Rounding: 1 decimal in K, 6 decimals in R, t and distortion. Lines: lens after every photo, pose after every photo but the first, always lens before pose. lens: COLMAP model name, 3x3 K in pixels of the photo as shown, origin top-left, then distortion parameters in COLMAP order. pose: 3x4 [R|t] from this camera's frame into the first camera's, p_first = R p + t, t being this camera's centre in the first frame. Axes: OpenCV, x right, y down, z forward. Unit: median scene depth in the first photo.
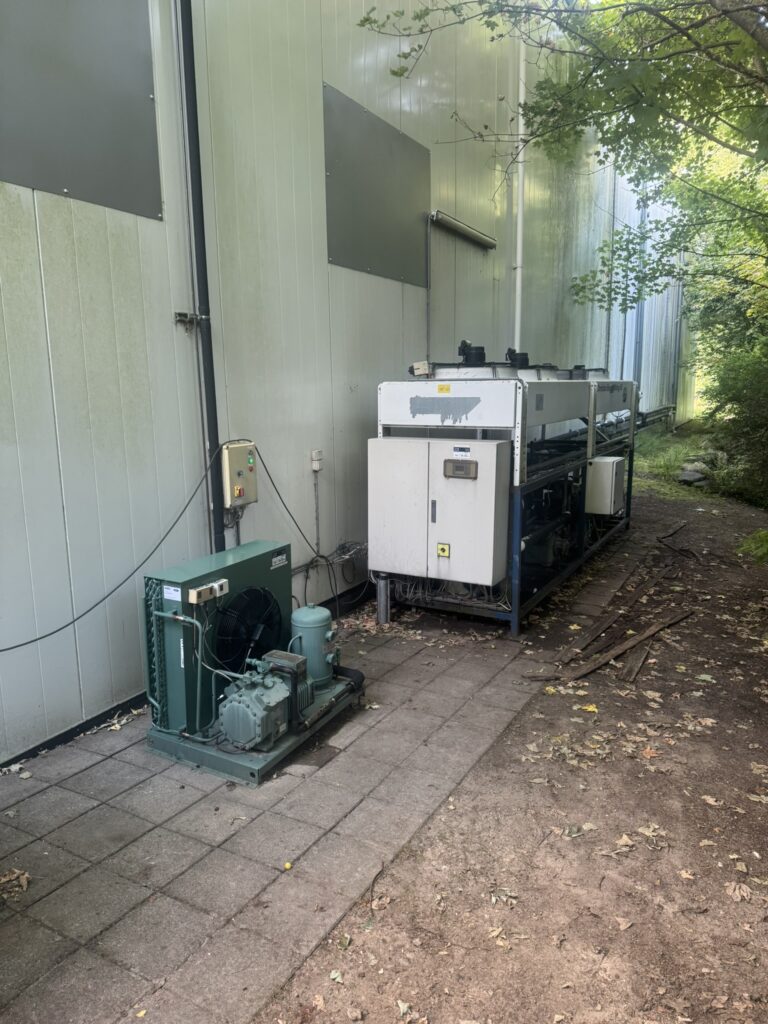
lens RADIAL K [[709.6, 0, 384.0], [0, 709.6, 512.0], [0, 0, 1]] dist [0.126546, -0.188102]
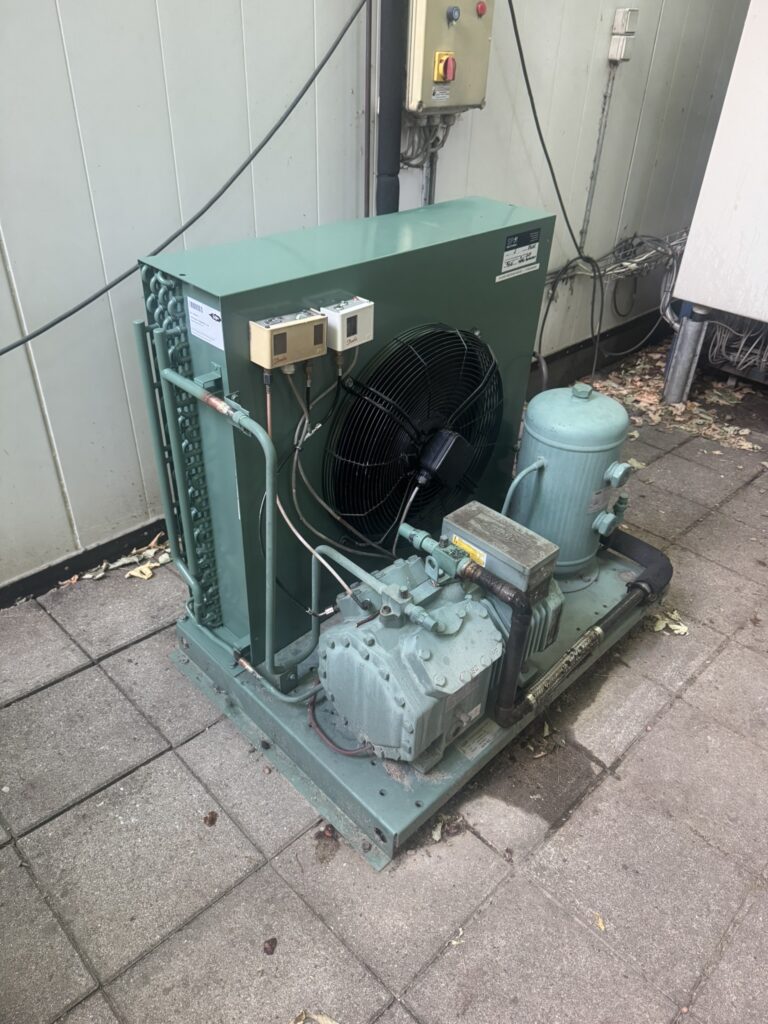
lens RADIAL K [[709.6, 0, 384.0], [0, 709.6, 512.0], [0, 0, 1]] dist [0.126546, -0.188102]
pose [[0.955753, 0.197771, -0.217766, -0.115309], [-0.095004, 0.908125, 0.407779, 0.043972], [0.278405, -0.369048, 0.886732, 0.637522]]
